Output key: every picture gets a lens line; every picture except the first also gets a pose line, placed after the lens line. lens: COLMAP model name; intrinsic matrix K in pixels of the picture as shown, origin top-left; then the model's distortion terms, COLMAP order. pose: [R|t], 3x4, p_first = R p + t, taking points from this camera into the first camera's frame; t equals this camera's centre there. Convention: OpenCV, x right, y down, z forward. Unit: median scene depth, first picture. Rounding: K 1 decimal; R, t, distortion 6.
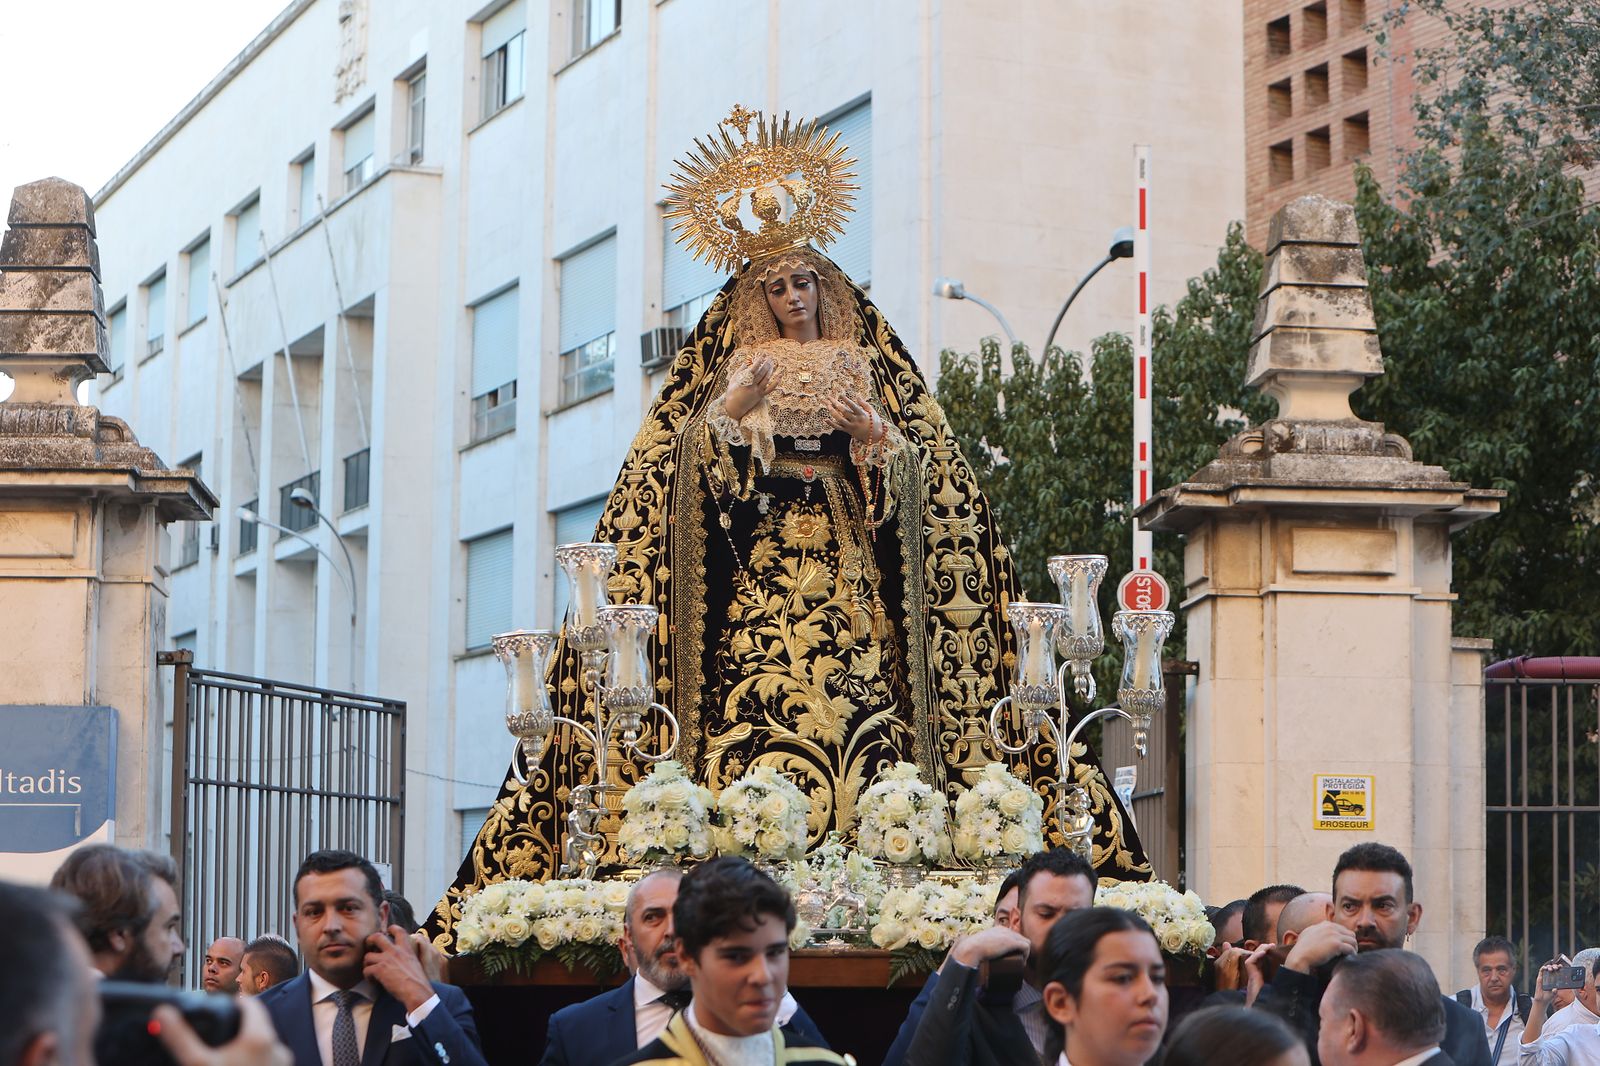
lens RADIAL K [[3211.1, 0, 800.0], [0, 3211.1, 533.0], [0, 0, 1]] dist [-0.311680, 0.118530]
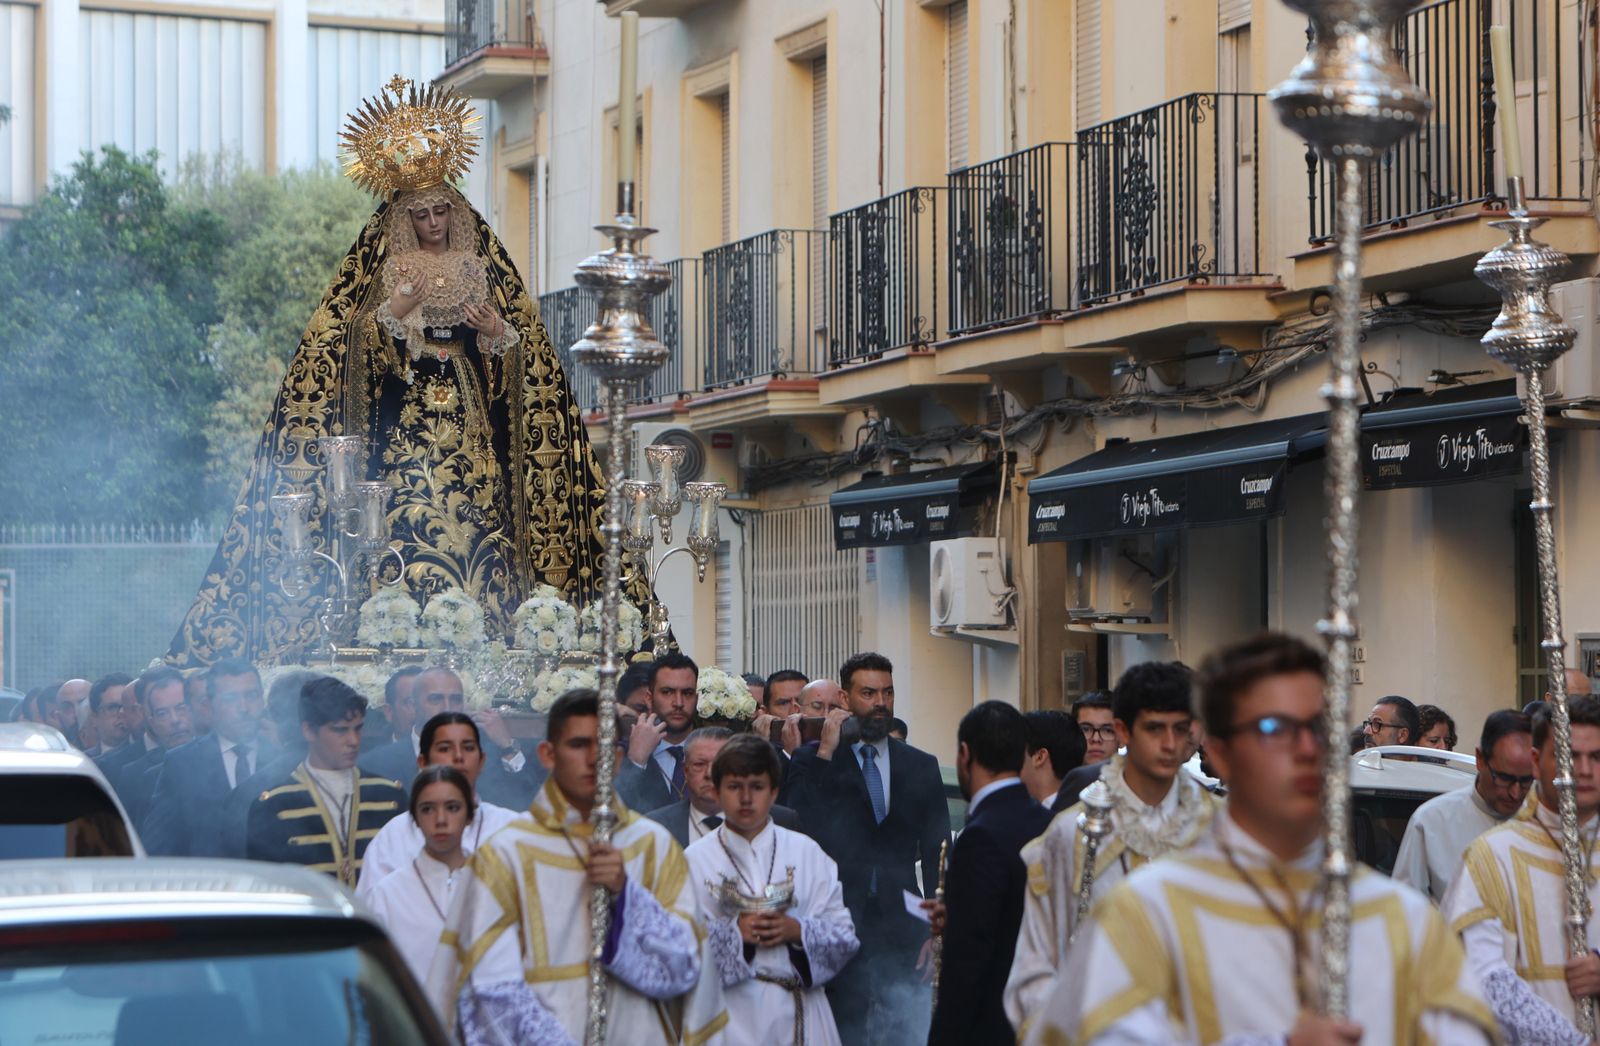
lens RADIAL K [[6073.2, 0, 800.0], [0, 6073.2, 523.0], [0, 0, 1]] dist [0.131032, 3.743457]
pose [[0.975215, 0.016494, 0.220645, -0.416242], [-0.043699, 0.991933, 0.118992, -0.260670], [-0.216902, -0.125685, 0.968069, -1.530861]]
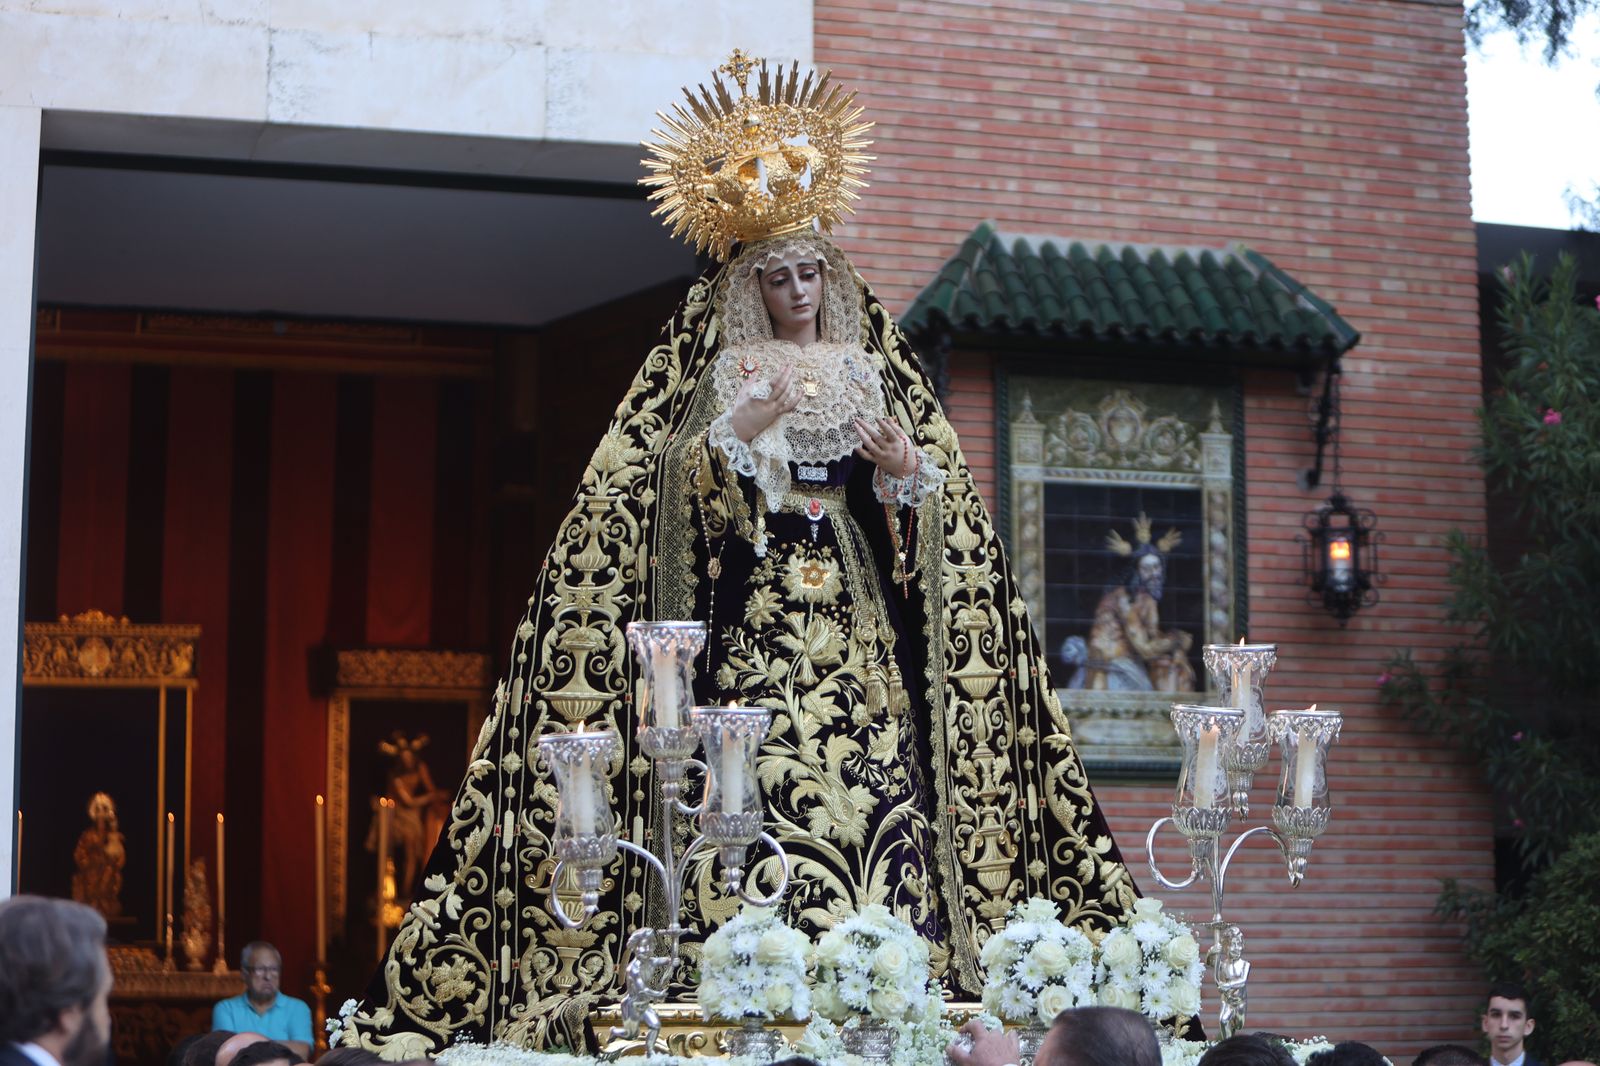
lens RADIAL K [[3211.1, 0, 800.0], [0, 3211.1, 533.0], [0, 0, 1]] dist [-0.311680, 0.118530]
pose [[0.974804, 0.030433, 0.220978, -0.181118], [-0.037558, 0.998899, 0.028112, -0.035172], [-0.219879, -0.035704, 0.974873, 0.205515]]
